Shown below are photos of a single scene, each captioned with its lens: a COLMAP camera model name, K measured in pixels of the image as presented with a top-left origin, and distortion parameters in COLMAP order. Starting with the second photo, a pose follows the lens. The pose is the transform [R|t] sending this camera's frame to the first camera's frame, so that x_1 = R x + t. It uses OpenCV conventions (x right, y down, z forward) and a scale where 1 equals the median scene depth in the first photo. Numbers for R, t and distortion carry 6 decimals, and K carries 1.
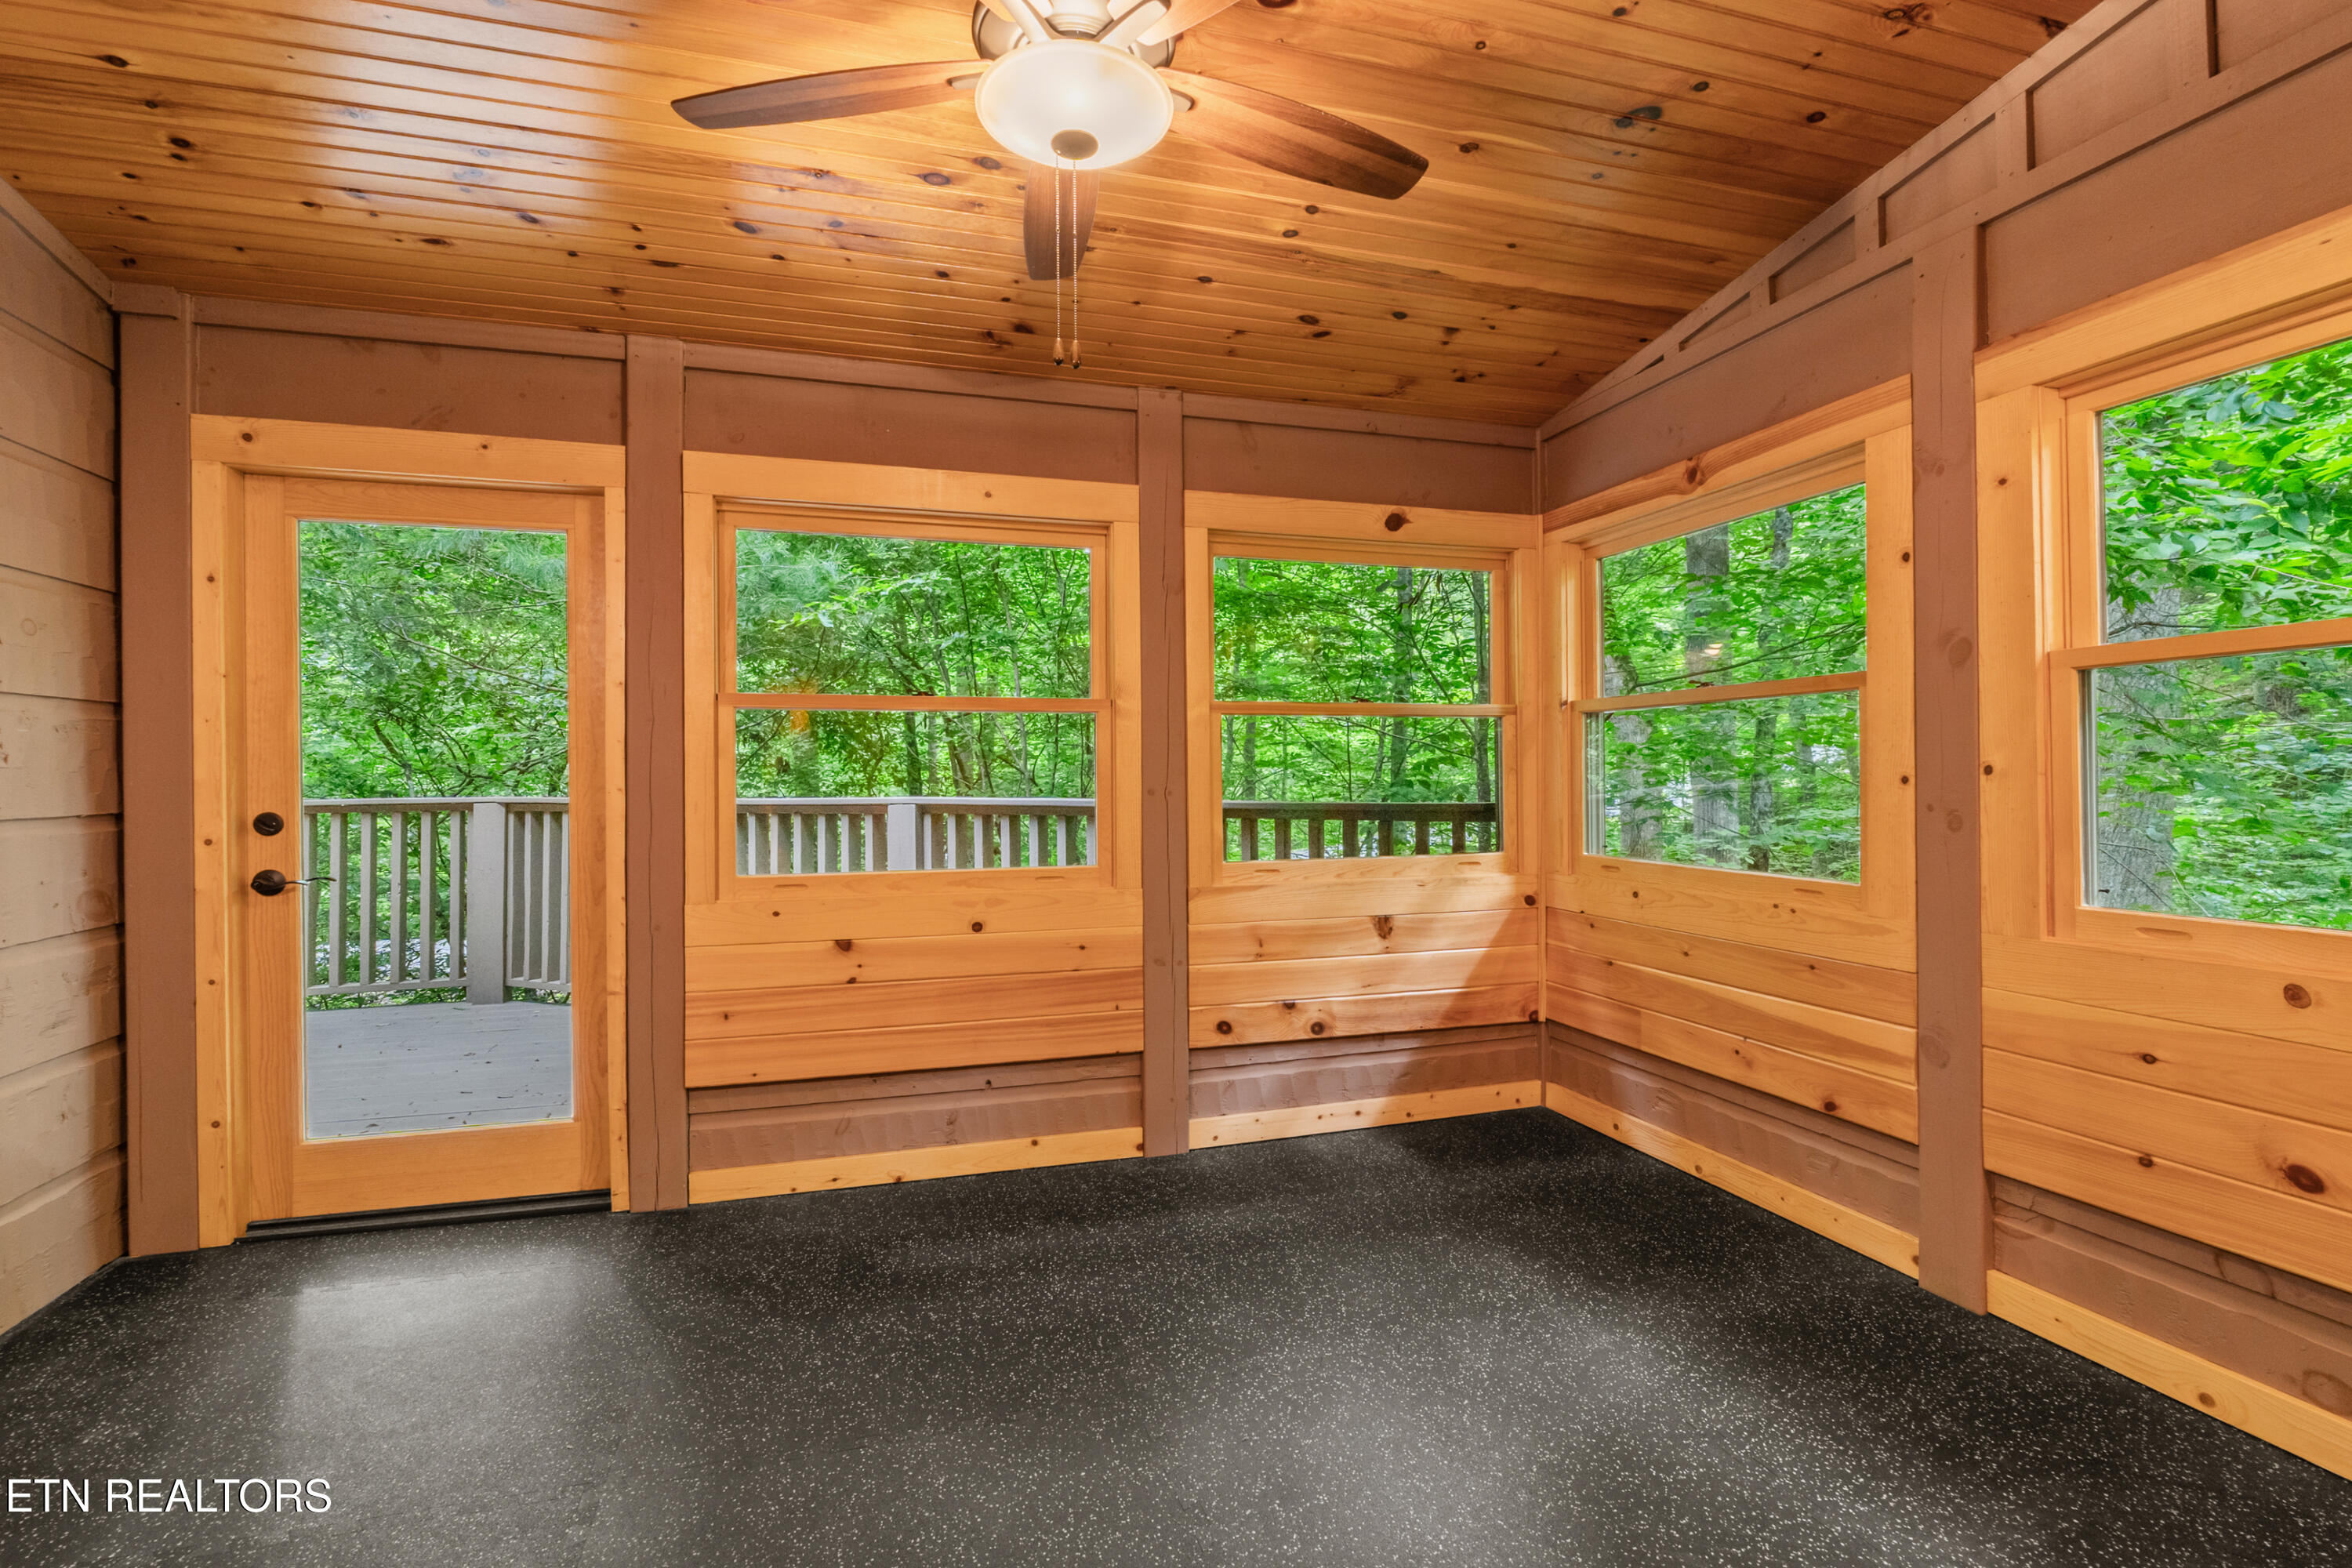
lens RADIAL K [[1076.0, 0, 1173.0], [0, 1076.0, 771.8], [0, 0, 1]] dist [0.000762, 0.000288]
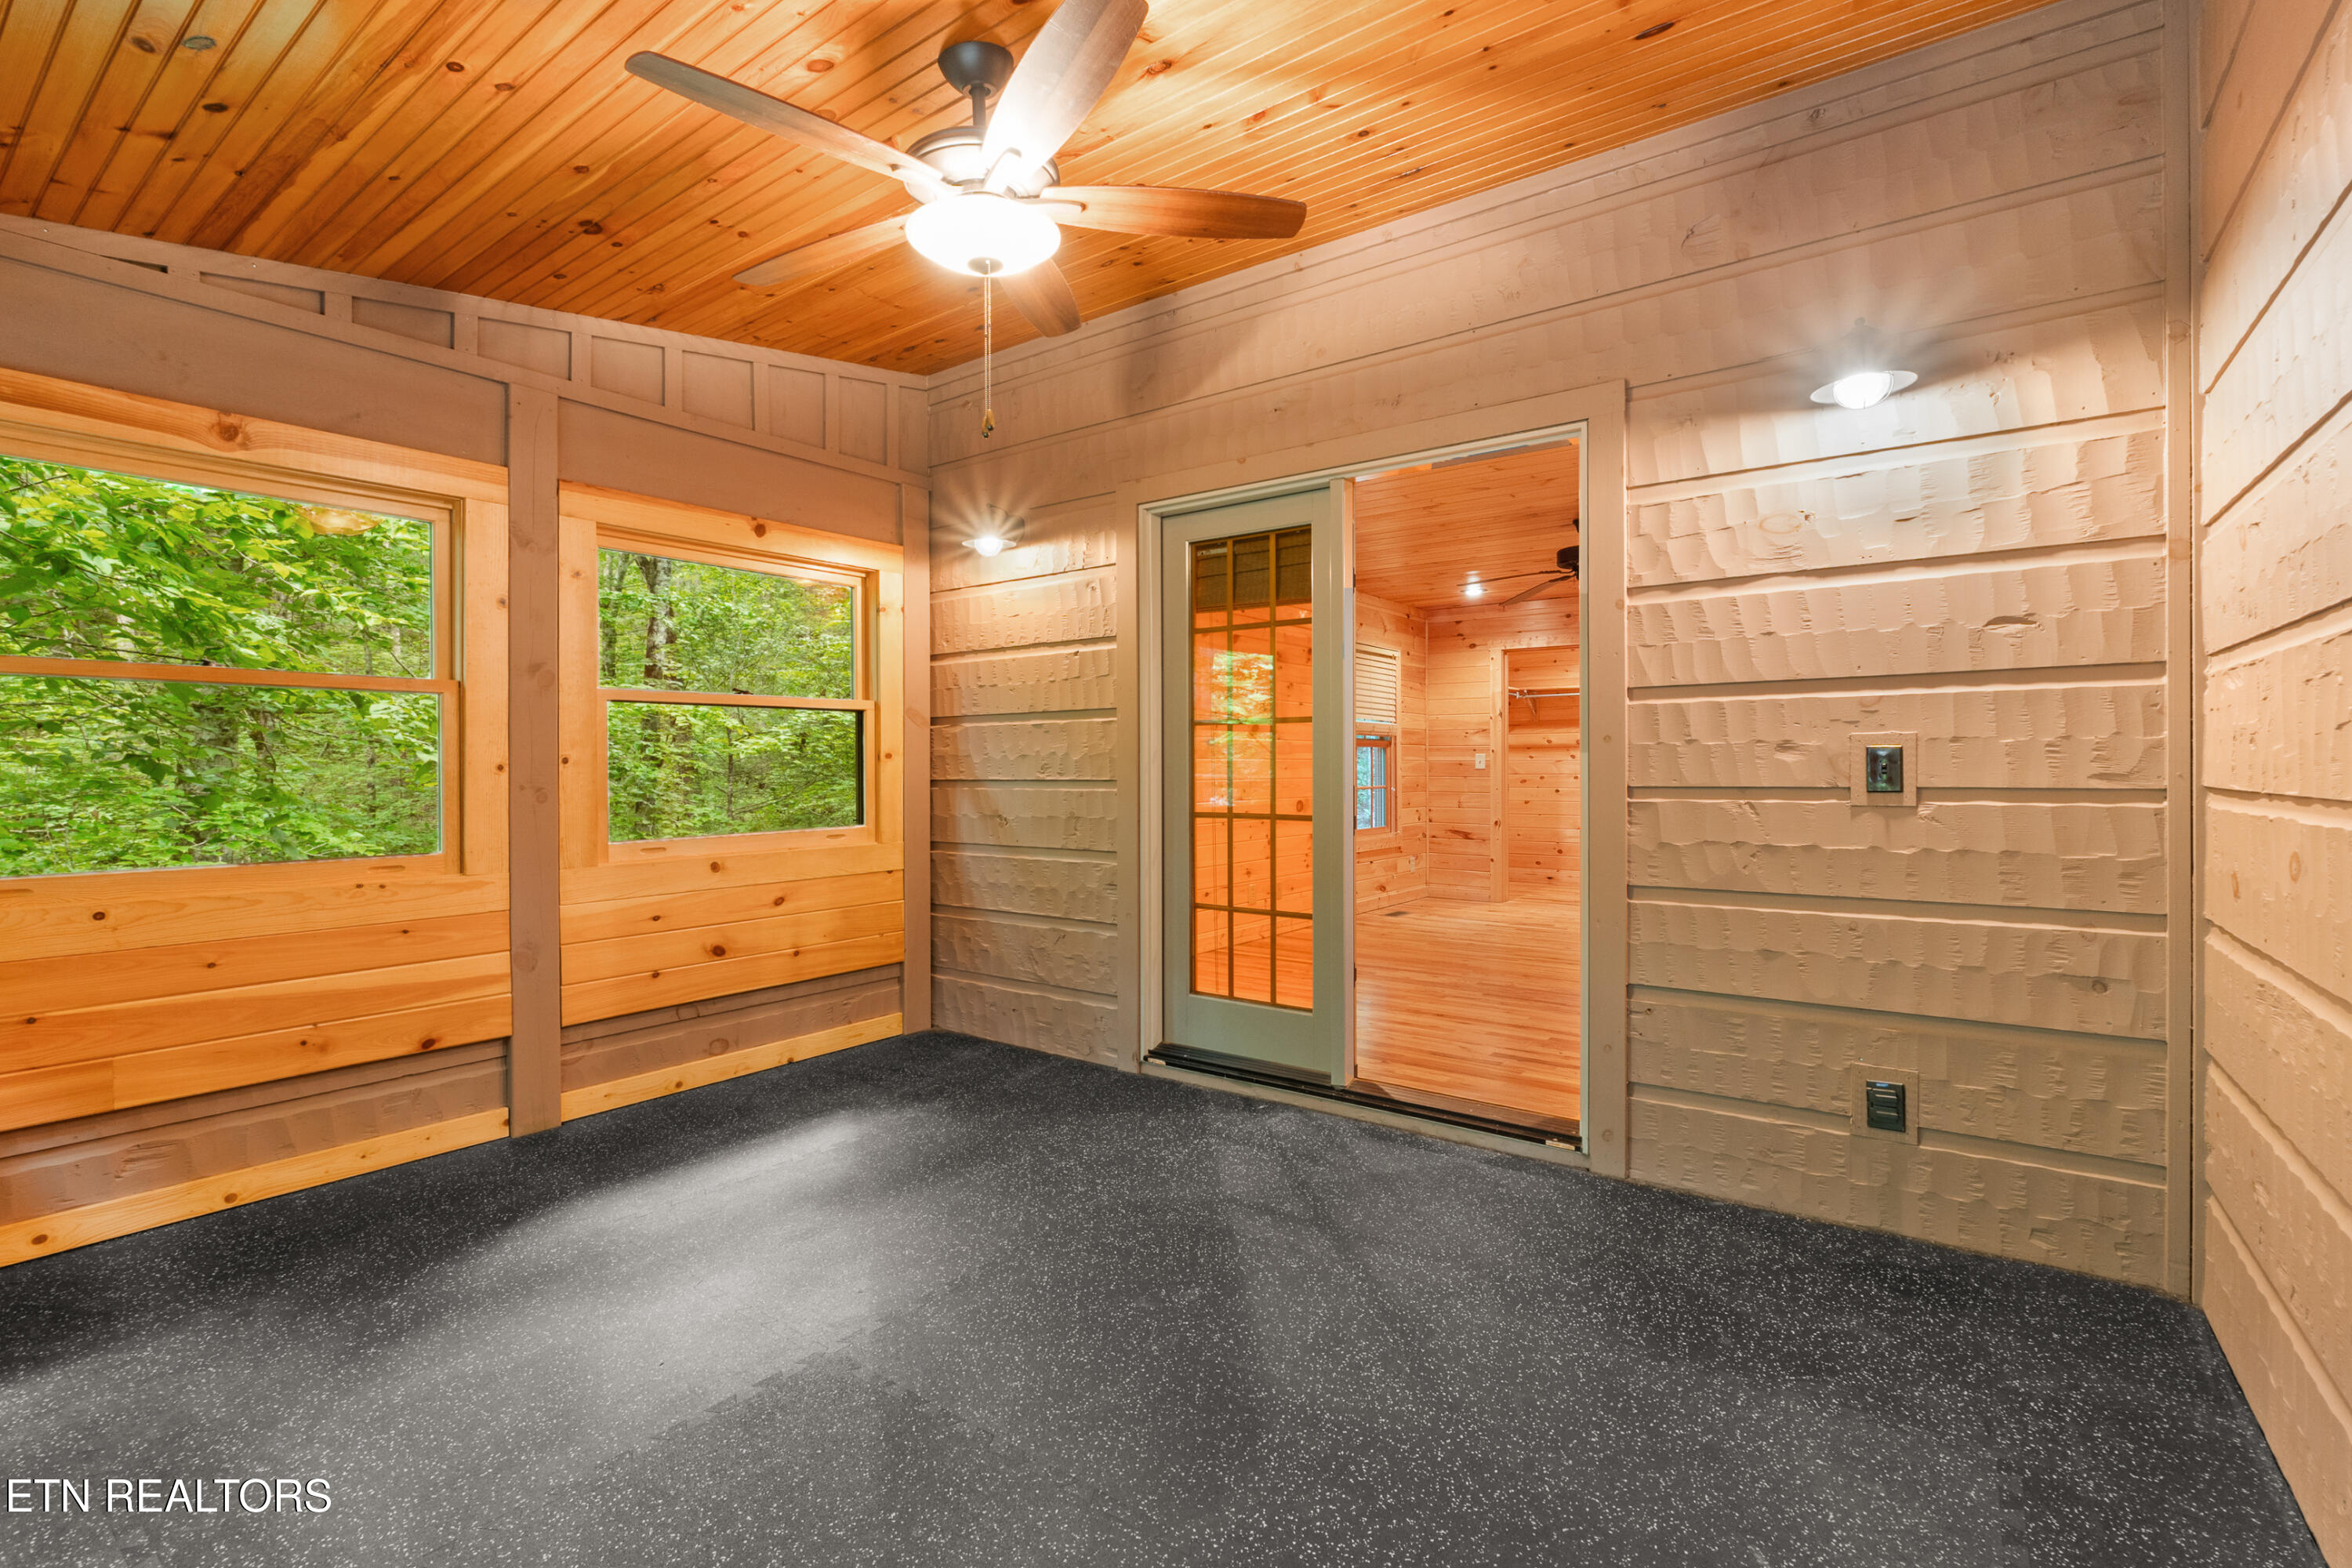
lens RADIAL K [[1017.8, 0, 1175.1], [0, 1017.8, 776.4], [0, 0, 1]] dist [-0.007278, 0.000127]
pose [[-0.587925, 0.005175, 0.808899, -0.832694], [0.008746, 0.999962, -0.000041, 0.025894], [-0.808868, 0.007050, -0.587948, 1.062596]]
